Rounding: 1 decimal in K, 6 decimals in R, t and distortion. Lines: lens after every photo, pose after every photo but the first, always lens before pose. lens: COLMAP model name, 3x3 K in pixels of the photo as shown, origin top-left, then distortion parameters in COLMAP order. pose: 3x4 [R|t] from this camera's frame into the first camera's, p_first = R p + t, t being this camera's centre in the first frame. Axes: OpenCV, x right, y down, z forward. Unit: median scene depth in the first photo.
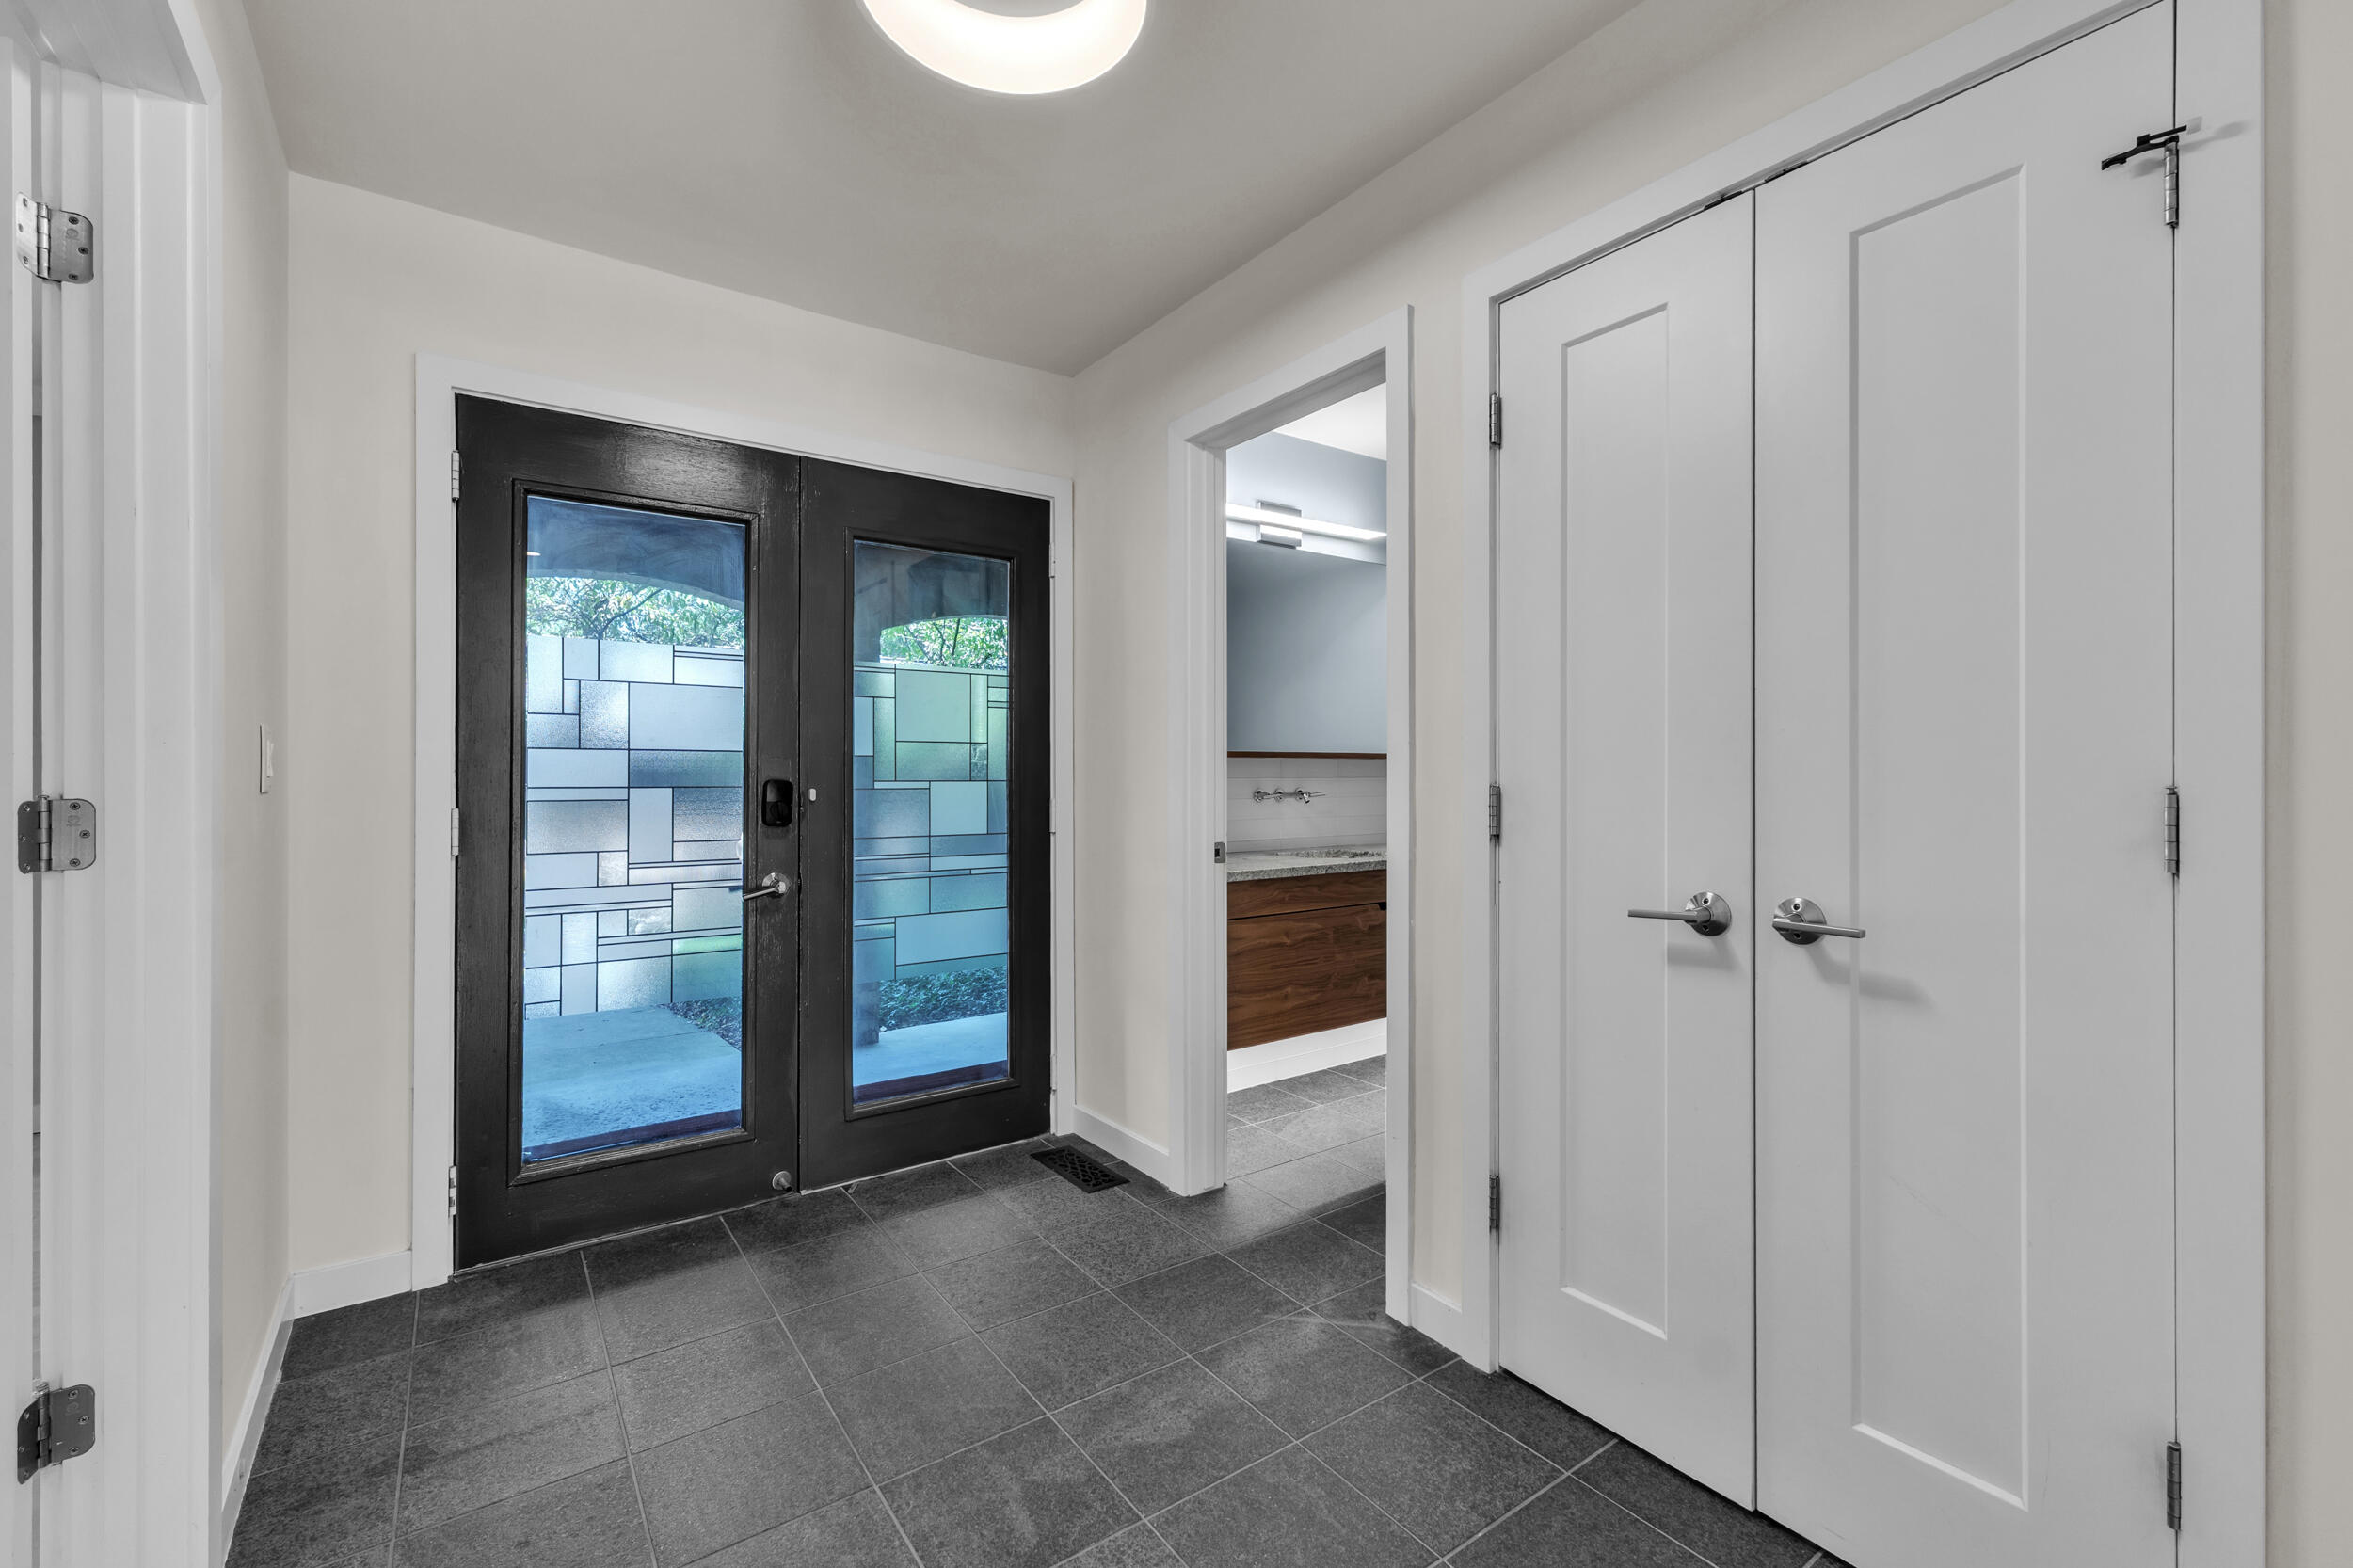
lens RADIAL K [[984.6, 0, 1180.7], [0, 984.6, 780.4], [0, 0, 1]] dist [0.001273, 0.001014]
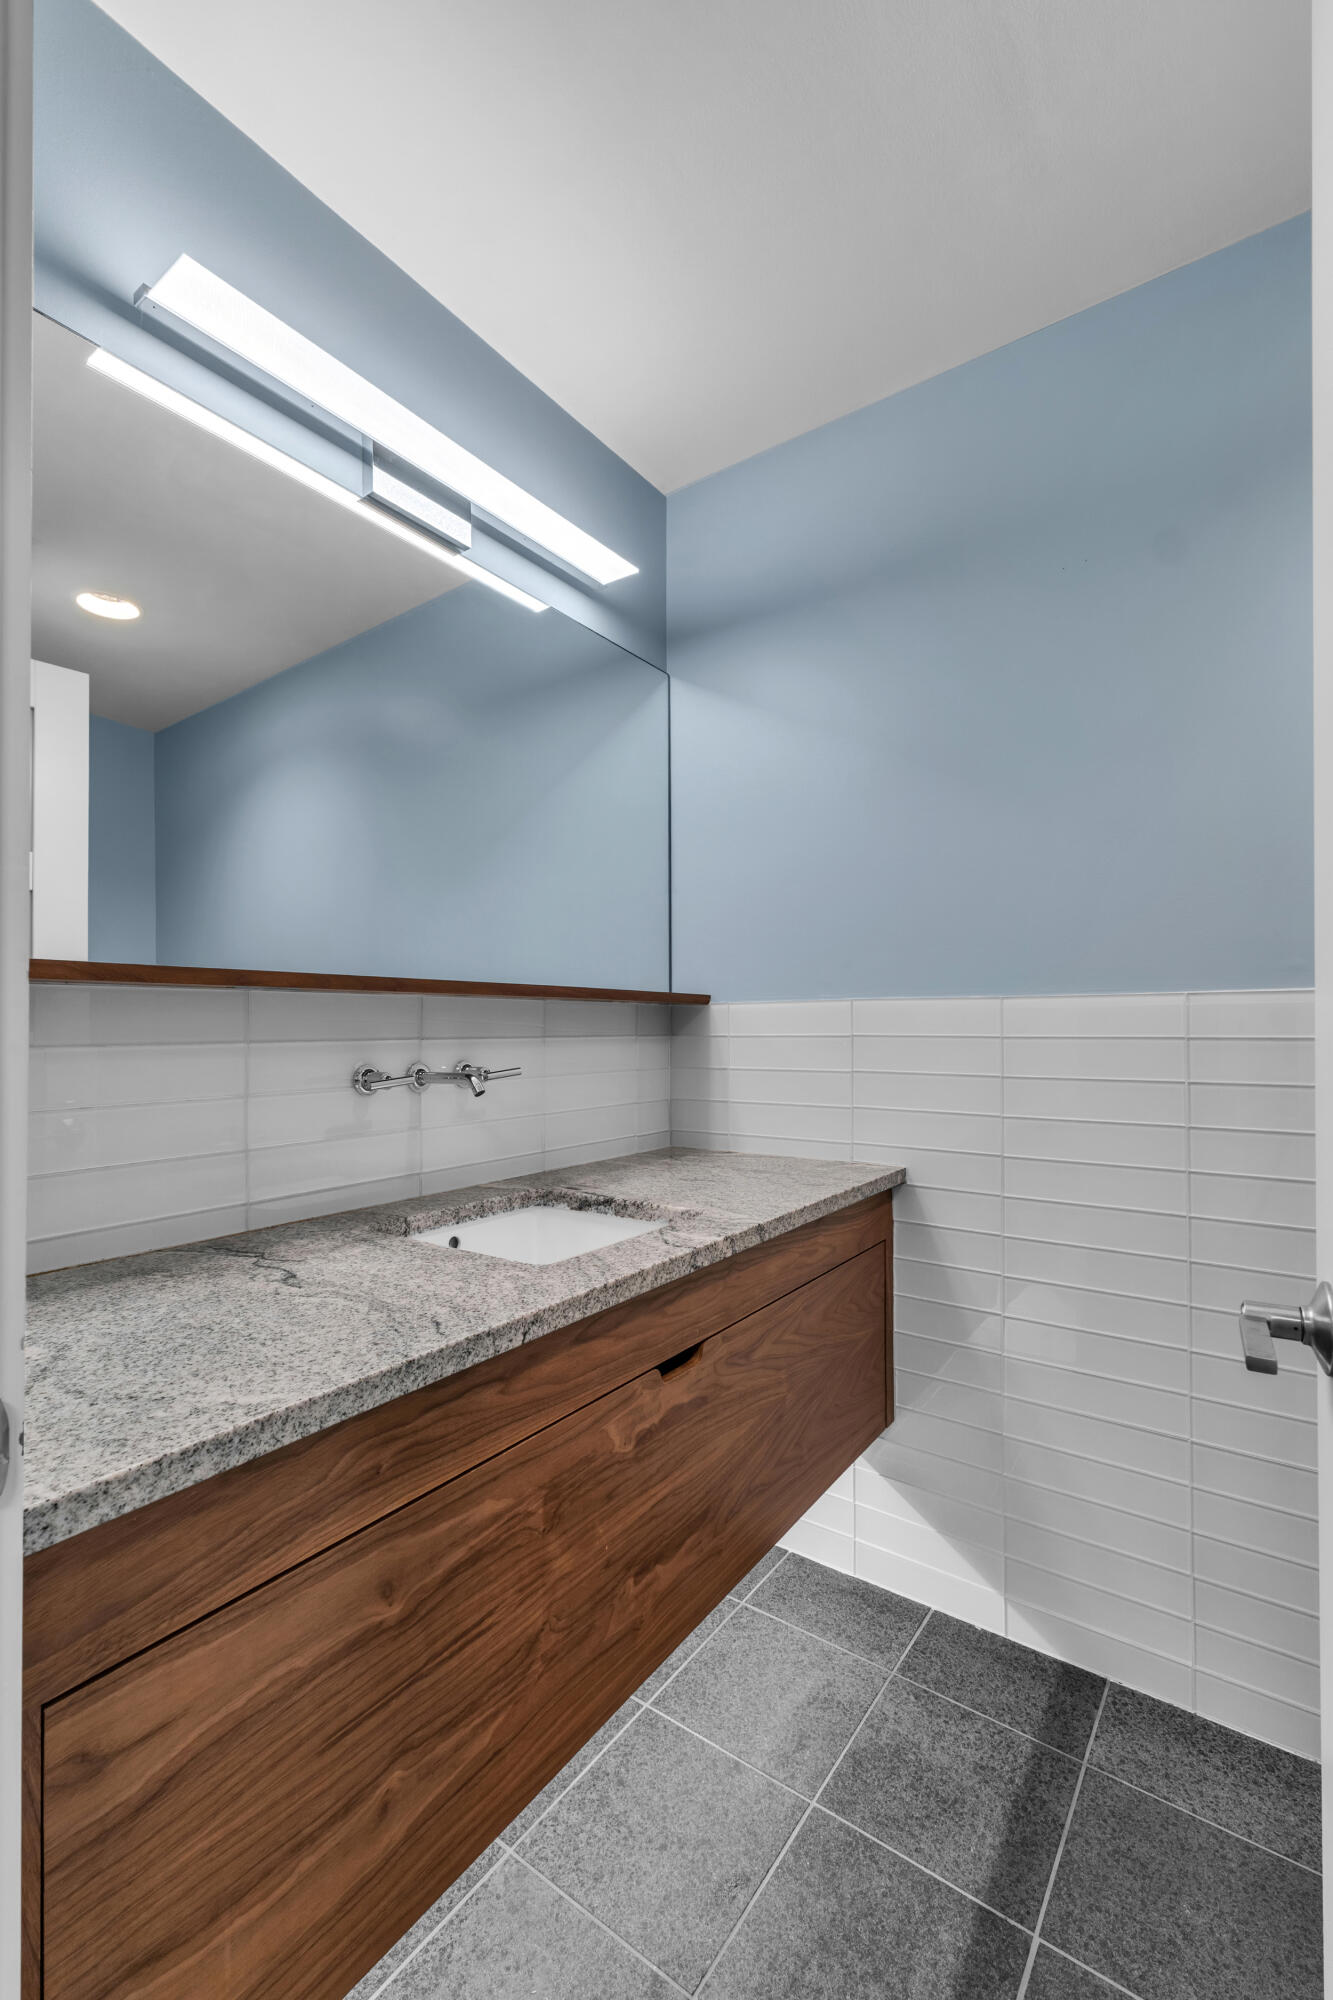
lens RADIAL K [[853.2, 0, 666.5], [0, 853.2, 1000.0], [0, 0, 1]] dist [0.012286, -0.000199]
pose [[0.951047, -0.000015, 0.309046, 0.092263], [0.008235, 0.999646, -0.025295, -0.010094], [-0.308936, 0.026602, 0.950711, 0.622341]]
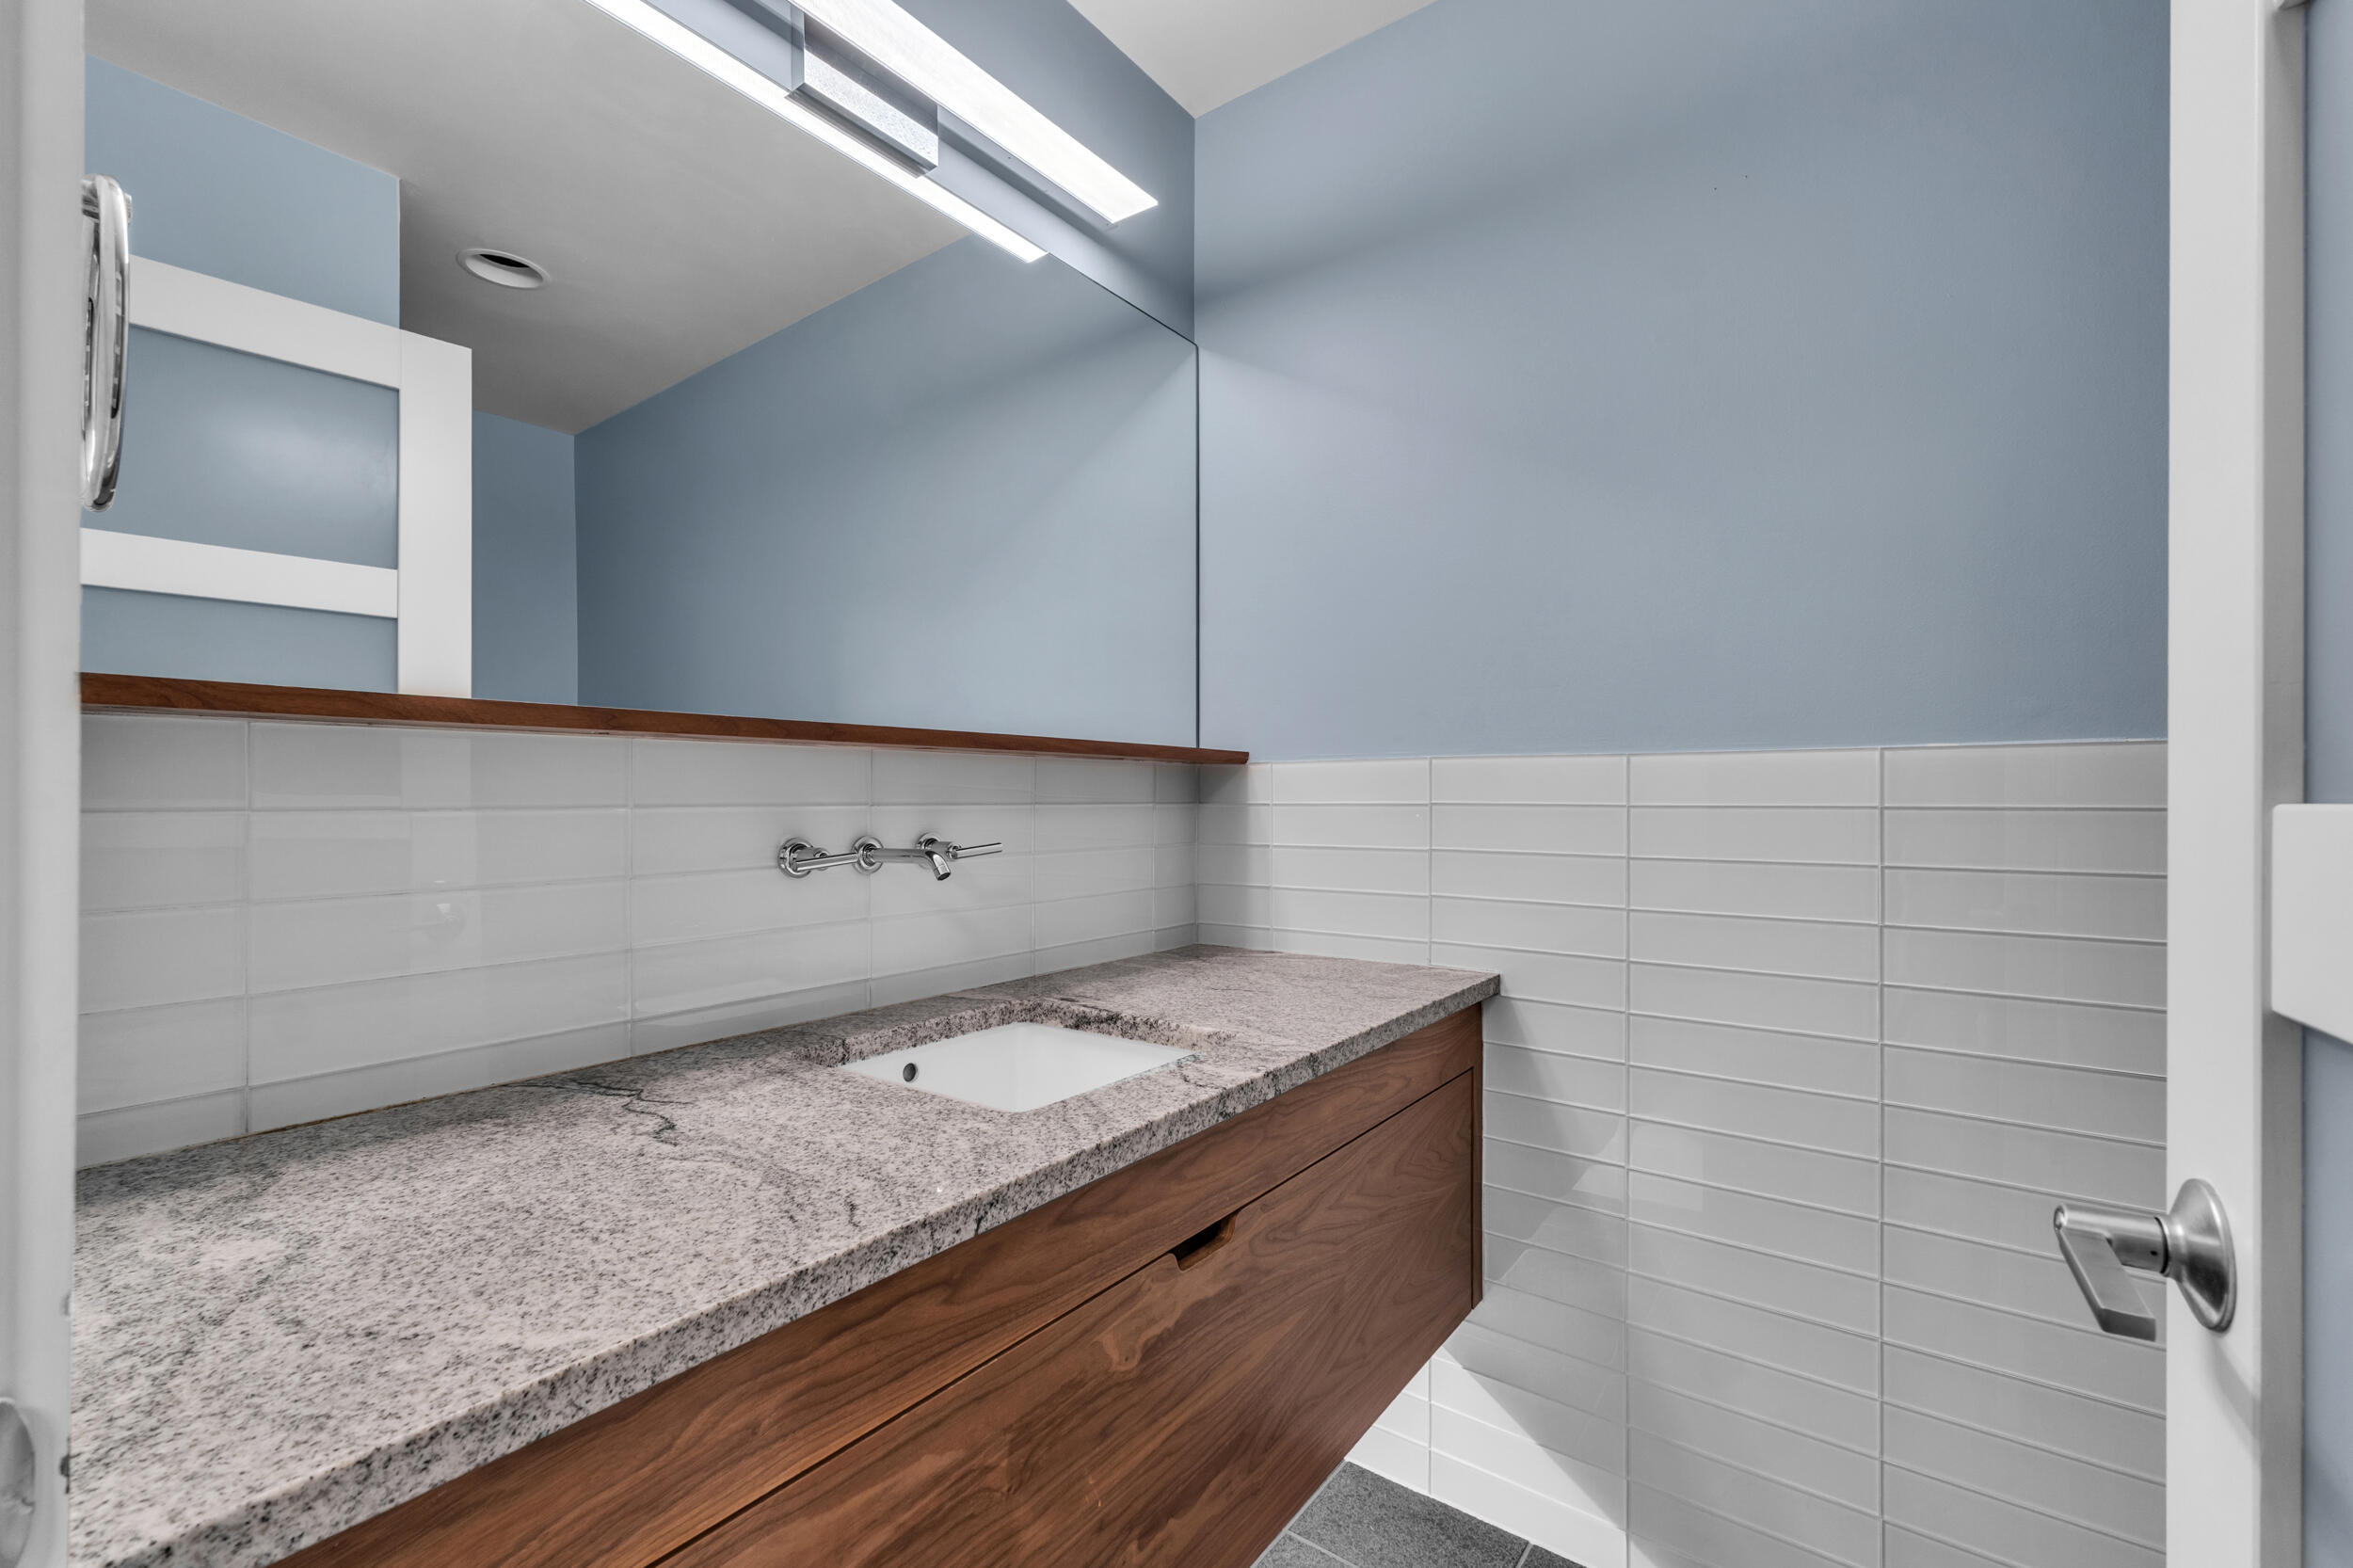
lens RADIAL K [[984.6, 0, 1180.7], [0, 984.6, 780.4], [0, 0, 1]] dist [0.001273, 0.001014]
pose [[0.956786, -0.001216, 0.290791, 0.111160], [0.004754, 0.999923, -0.011459, -0.007042], [-0.290755, 0.012346, 0.956718, 0.669089]]
